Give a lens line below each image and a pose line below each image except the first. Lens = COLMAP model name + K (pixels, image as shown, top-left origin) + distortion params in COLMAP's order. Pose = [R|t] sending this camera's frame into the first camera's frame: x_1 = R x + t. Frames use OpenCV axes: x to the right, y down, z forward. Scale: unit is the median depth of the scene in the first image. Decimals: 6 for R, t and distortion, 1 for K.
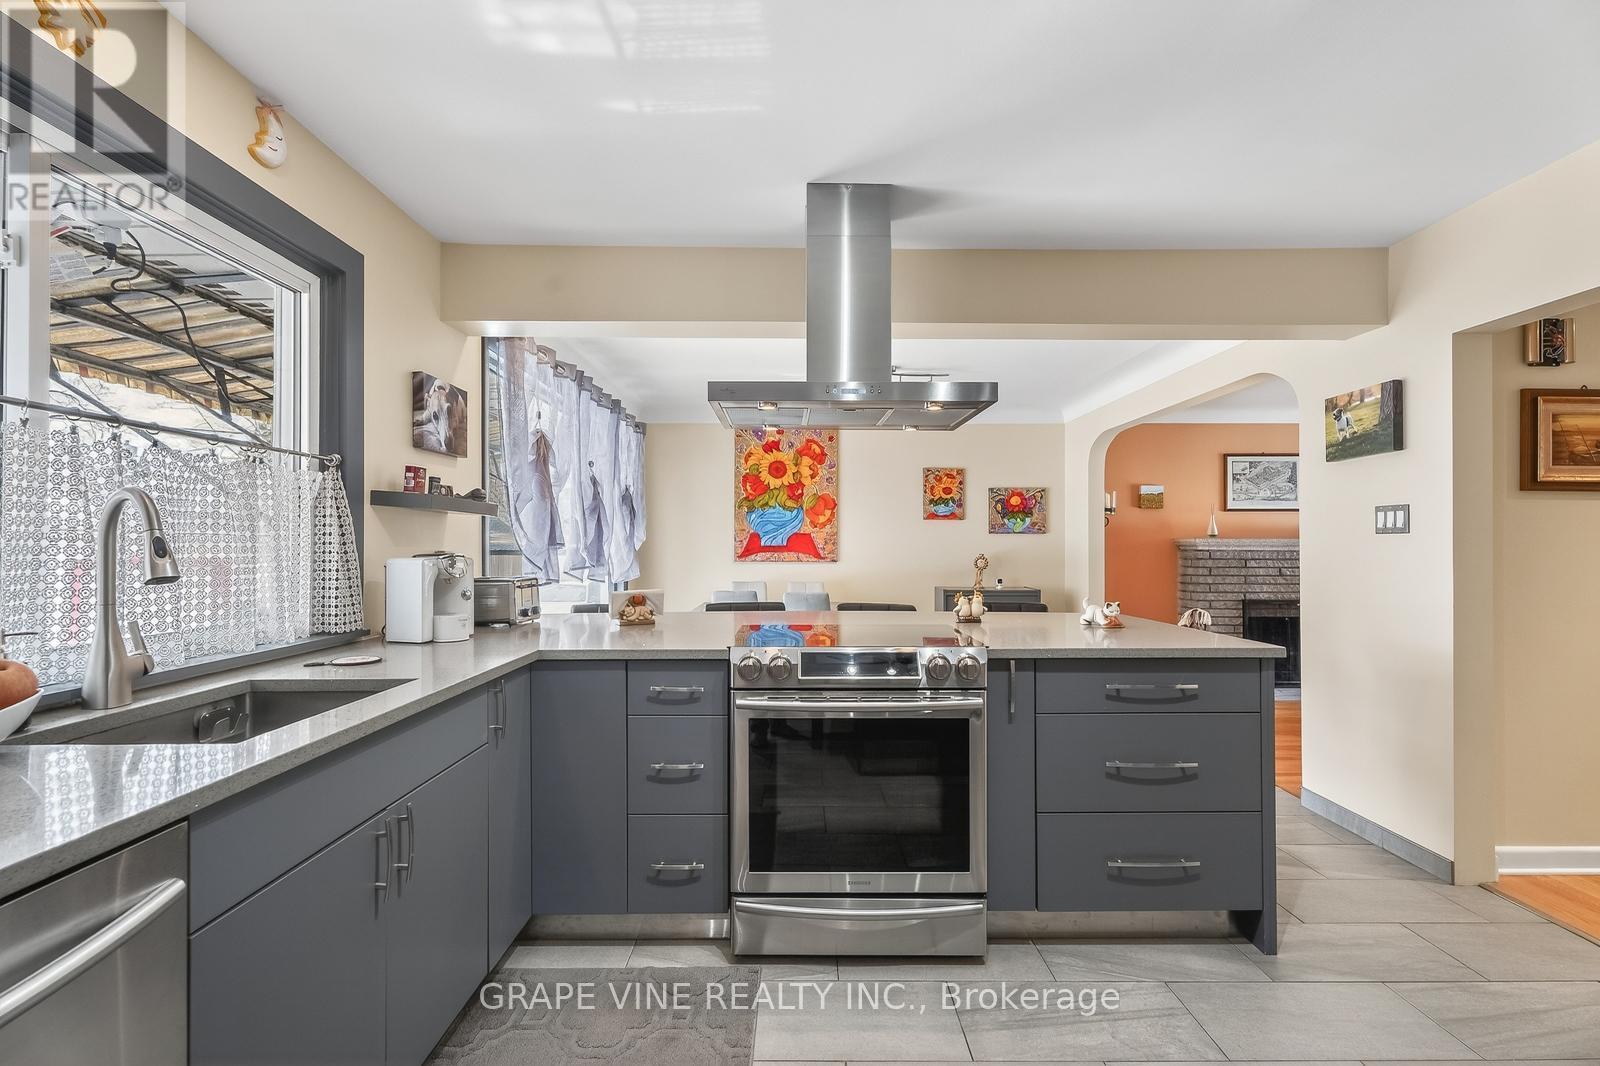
lens RADIAL K [[710.8, 0, 800.0], [0, 710.8, 533.0], [0, 0, 1]] dist [-0.001113, -0.000574]
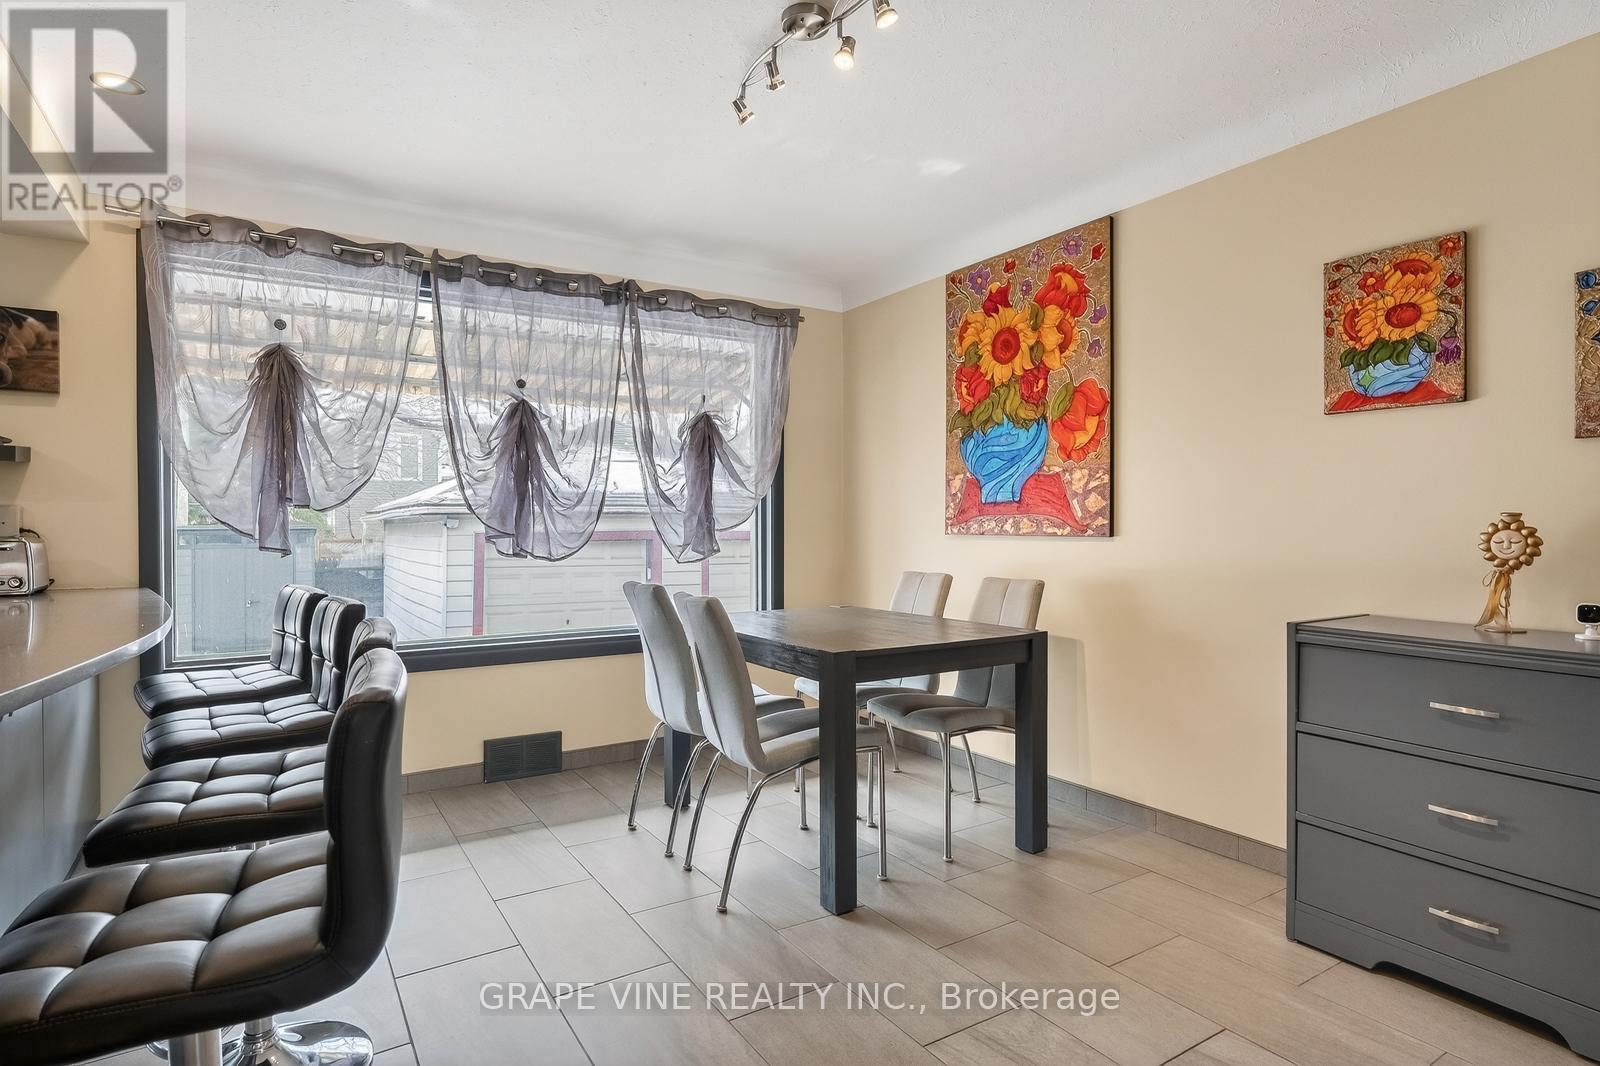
lens RADIAL K [[846.3, 0, 800.0], [0, 846.3, 533.0], [0, 0, 1]] dist [-0.001464, -0.000297]
pose [[0.524838, 0.005643, -0.851183, 0.388437], [0.015596, 0.999746, 0.016245, 0.027404], [0.851059, -0.021801, 0.524617, 0.572996]]
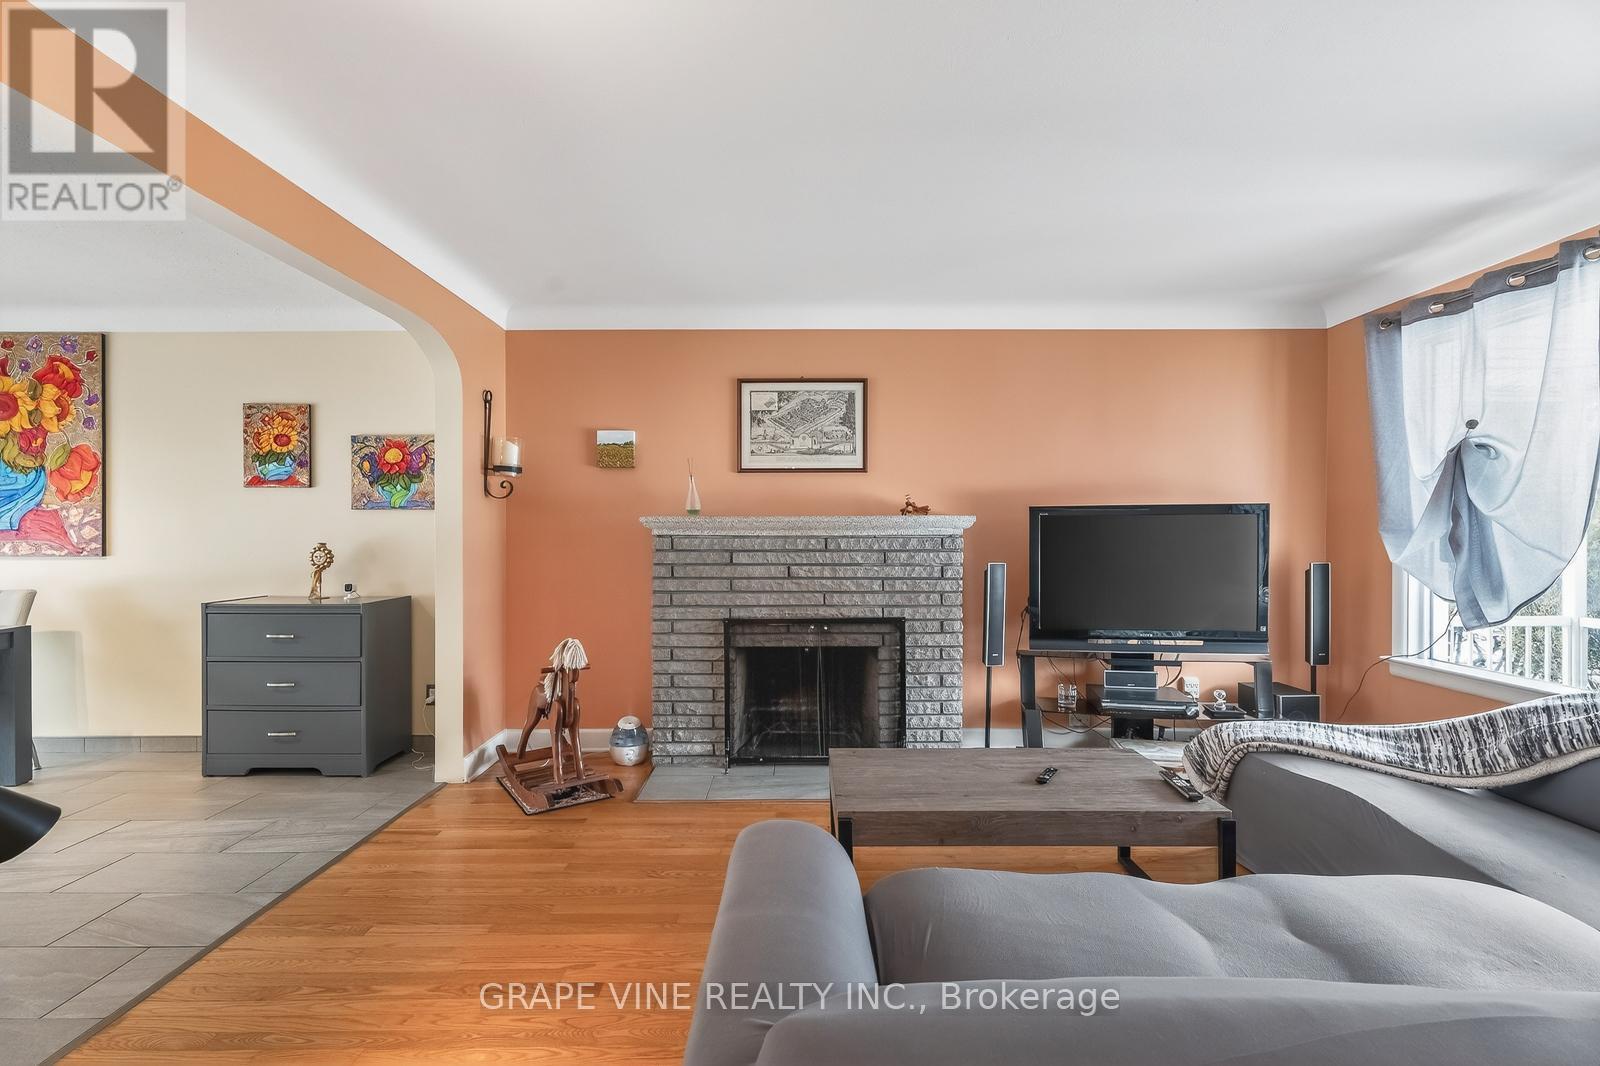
lens RADIAL K [[710.8, 0, 800.0], [0, 710.8, 533.0], [0, 0, 1]] dist [-0.001113, -0.000574]
pose [[0.999993, -0.002341, -0.002838, 0.657745], [0.002382, 0.999895, 0.014275, 0.013271], [0.002804, -0.014282, 0.999894, 0.387861]]
